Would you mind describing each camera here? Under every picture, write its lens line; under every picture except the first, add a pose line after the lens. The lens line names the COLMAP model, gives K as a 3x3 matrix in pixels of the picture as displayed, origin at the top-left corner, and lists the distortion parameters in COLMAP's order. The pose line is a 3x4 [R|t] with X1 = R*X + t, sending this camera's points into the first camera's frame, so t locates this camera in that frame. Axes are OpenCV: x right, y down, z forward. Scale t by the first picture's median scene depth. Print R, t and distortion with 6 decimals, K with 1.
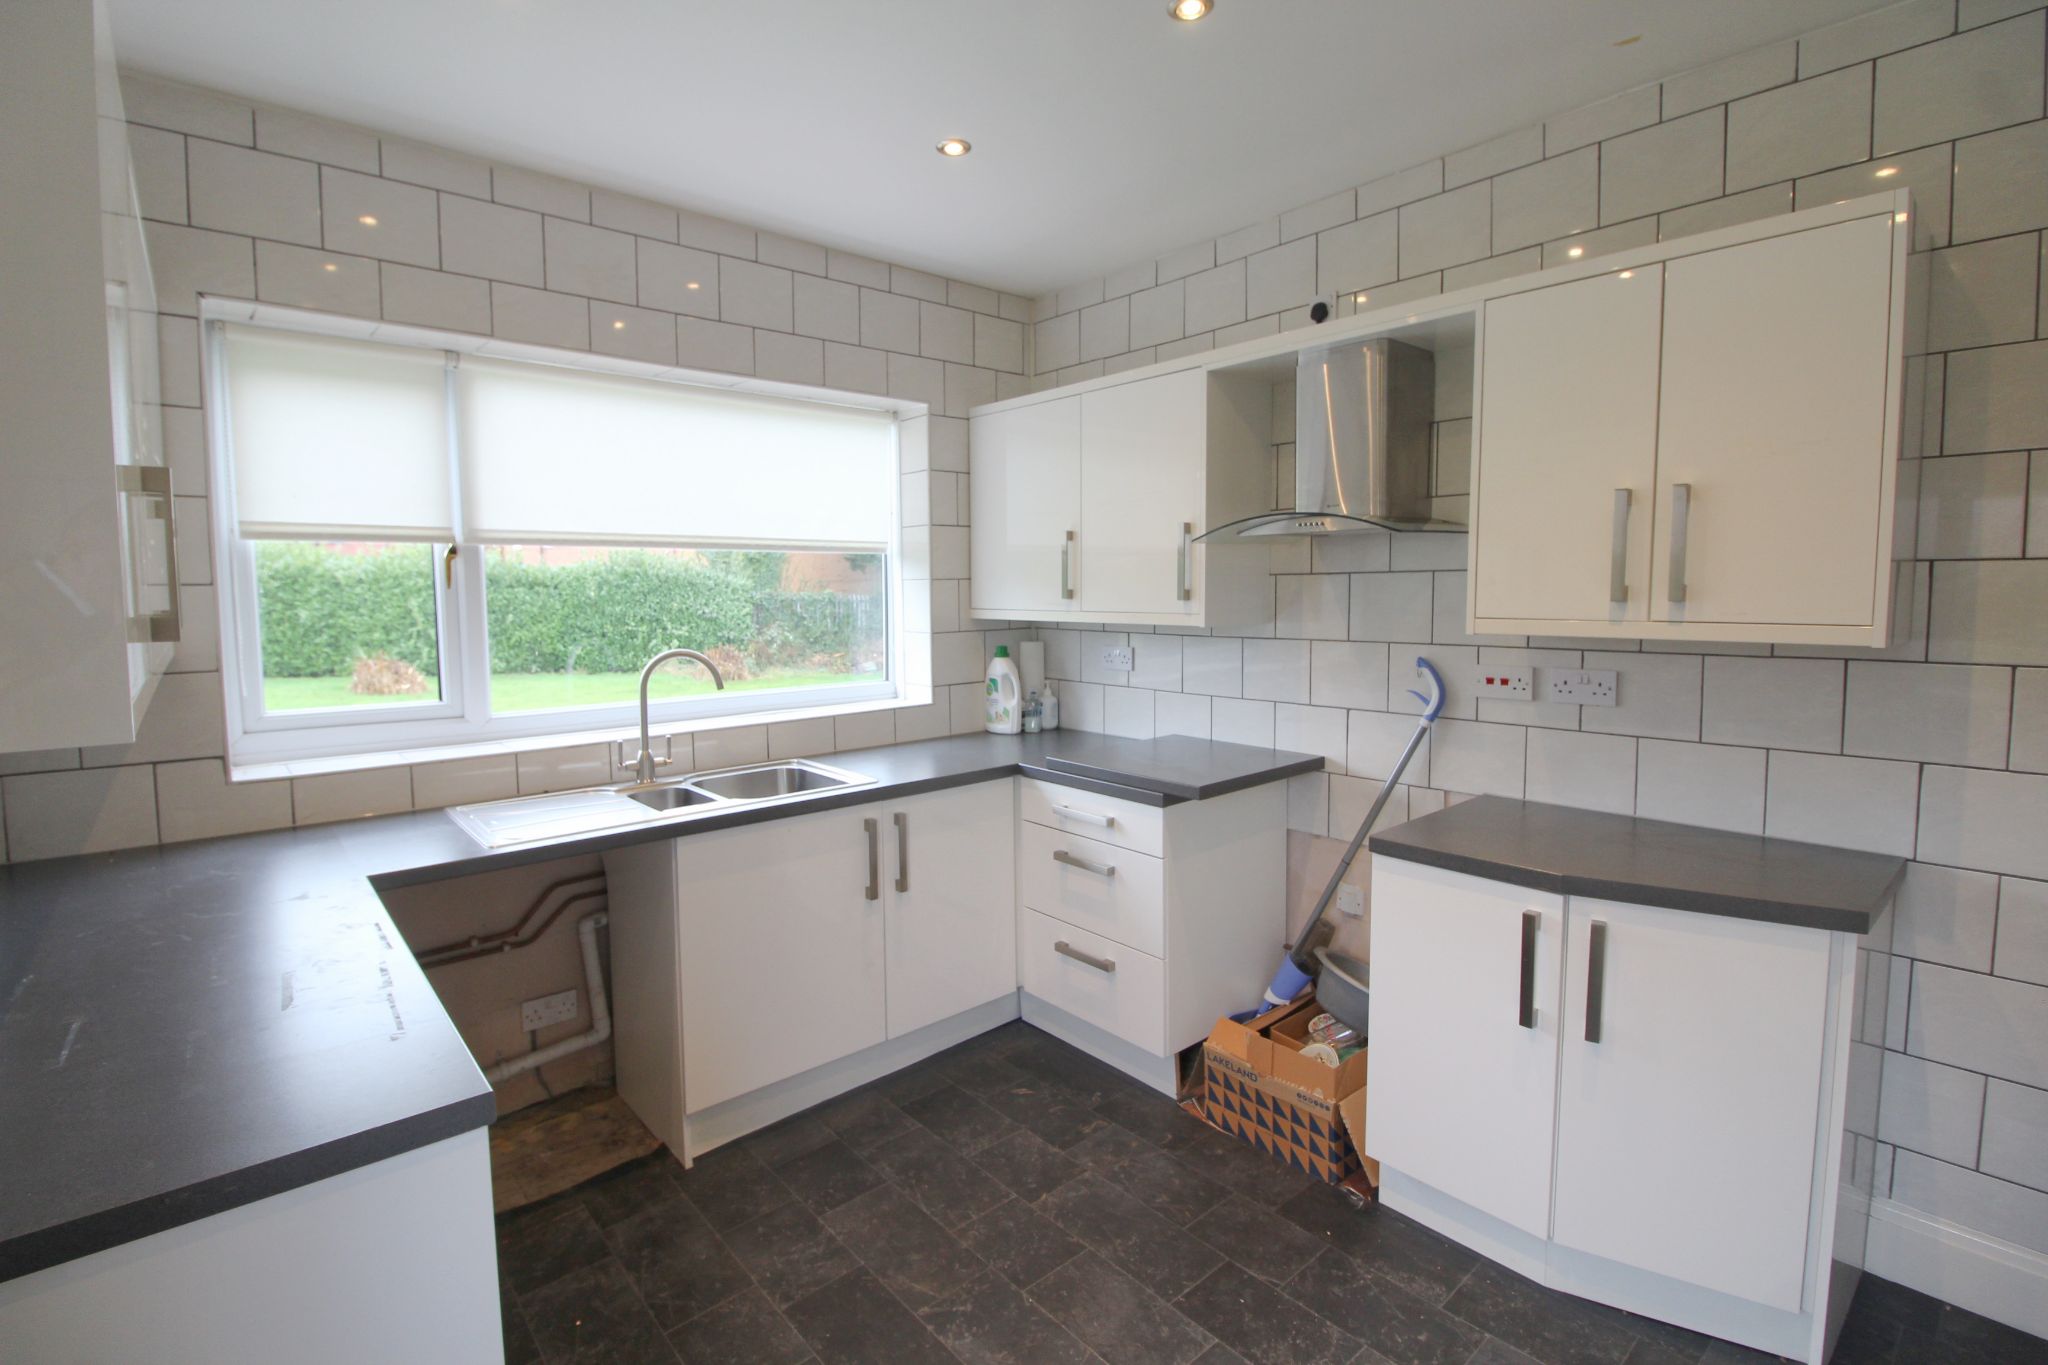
lens RADIAL K [[945.4, 0, 1020.4], [0, 945.4, 660.9], [0, 0, 1]] dist [0.001960, -0.008489]
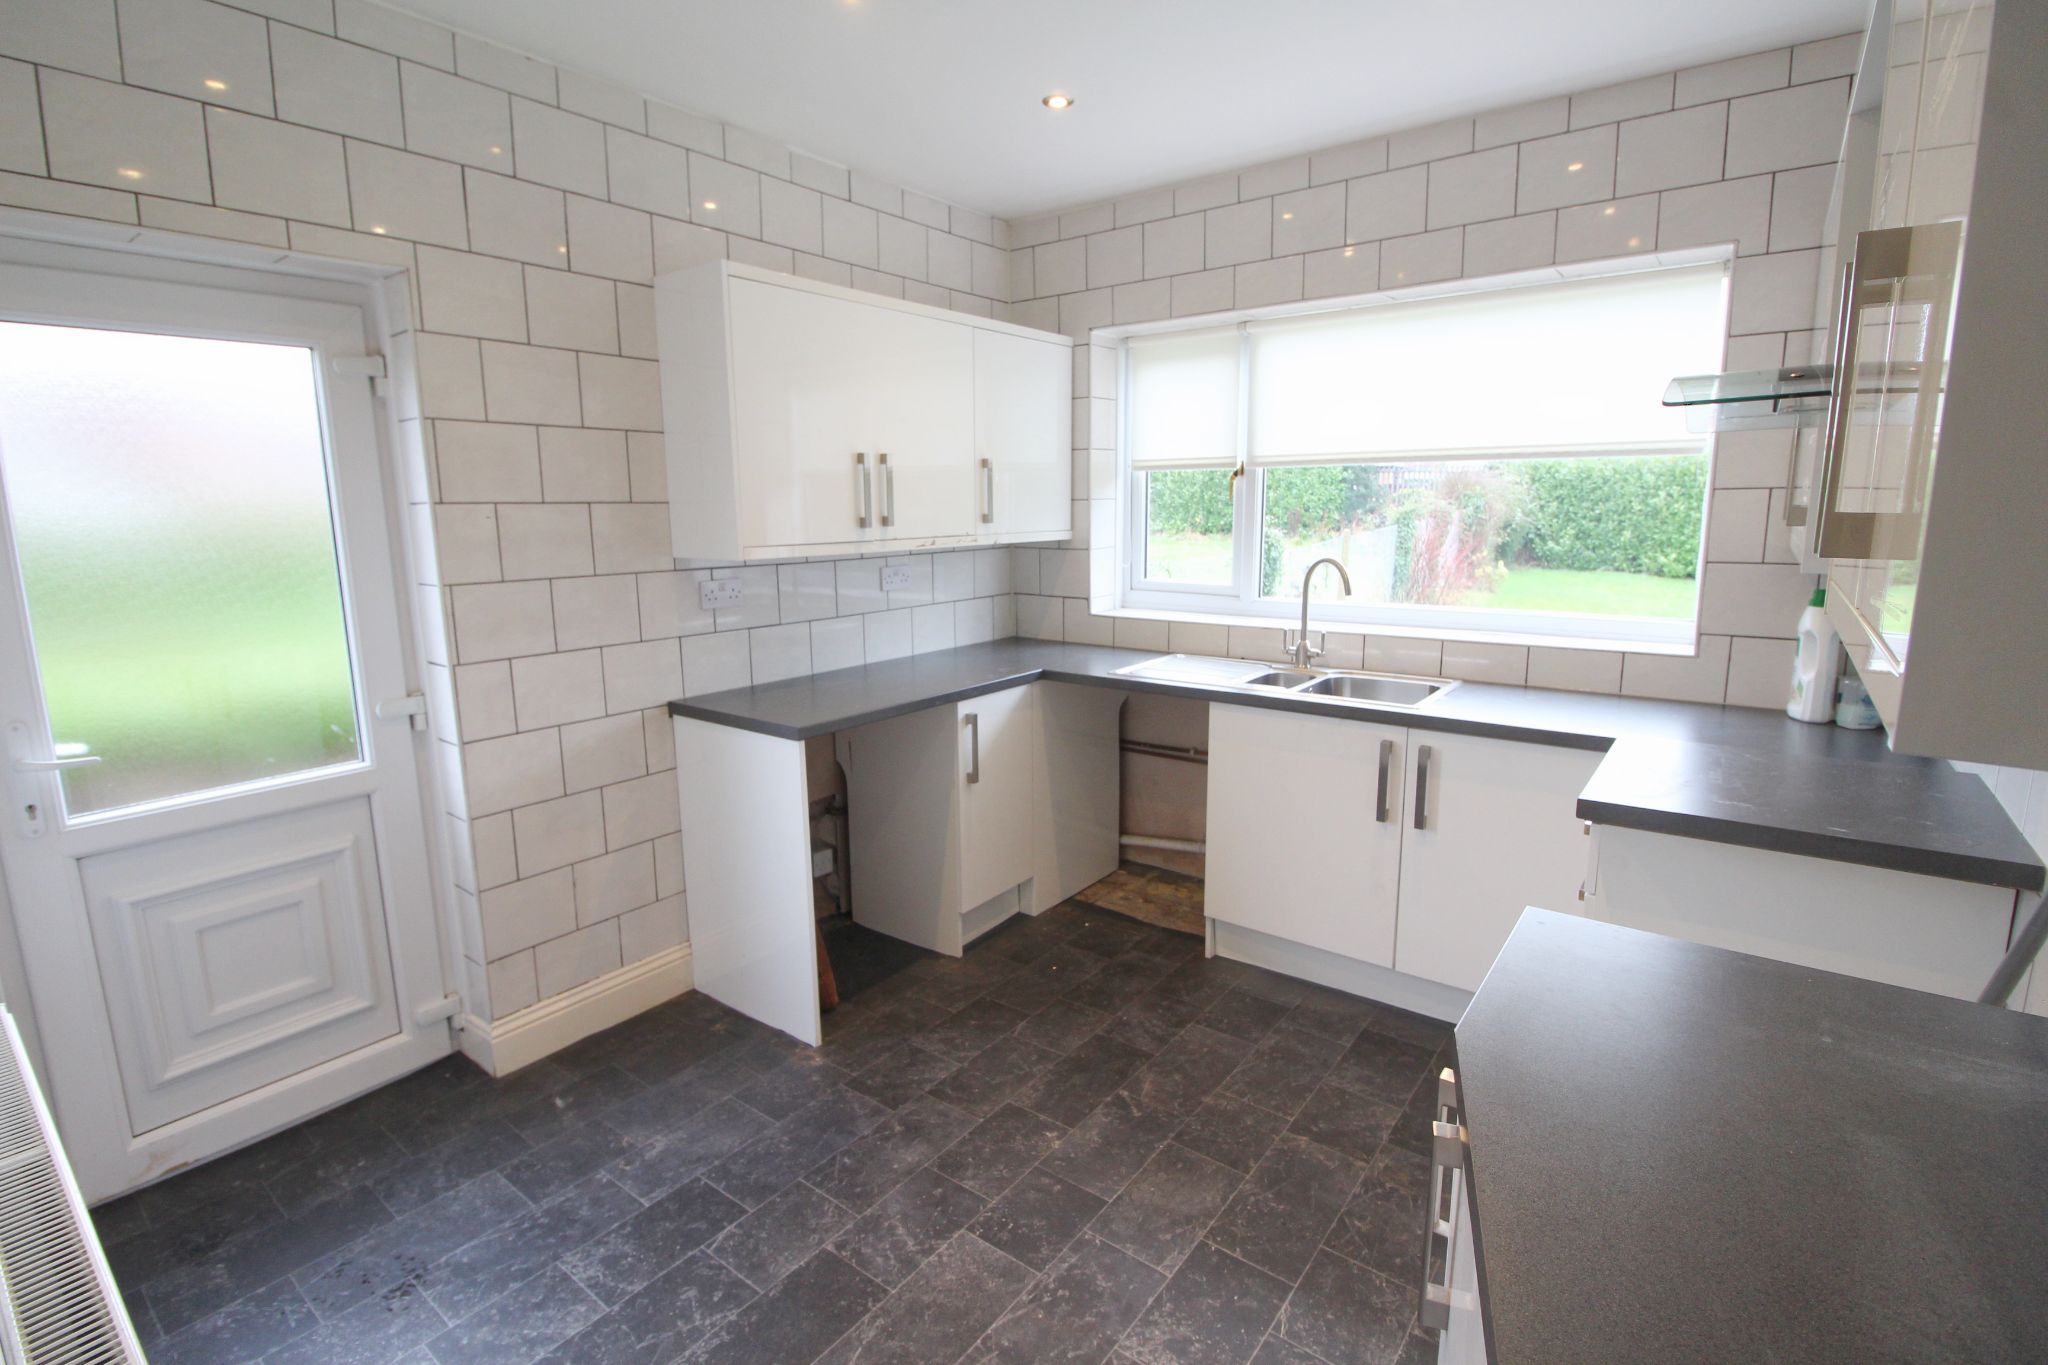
lens RADIAL K [[949.5, 0, 1019.6], [0, 949.5, 667.8], [0, 0, 1]] dist [0.001792, -0.013469]
pose [[0.195704, 0.175446, -0.964841, 0.767242], [-0.067483, 0.983943, 0.165232, -0.049683], [0.978338, 0.032774, 0.204401, 0.459919]]
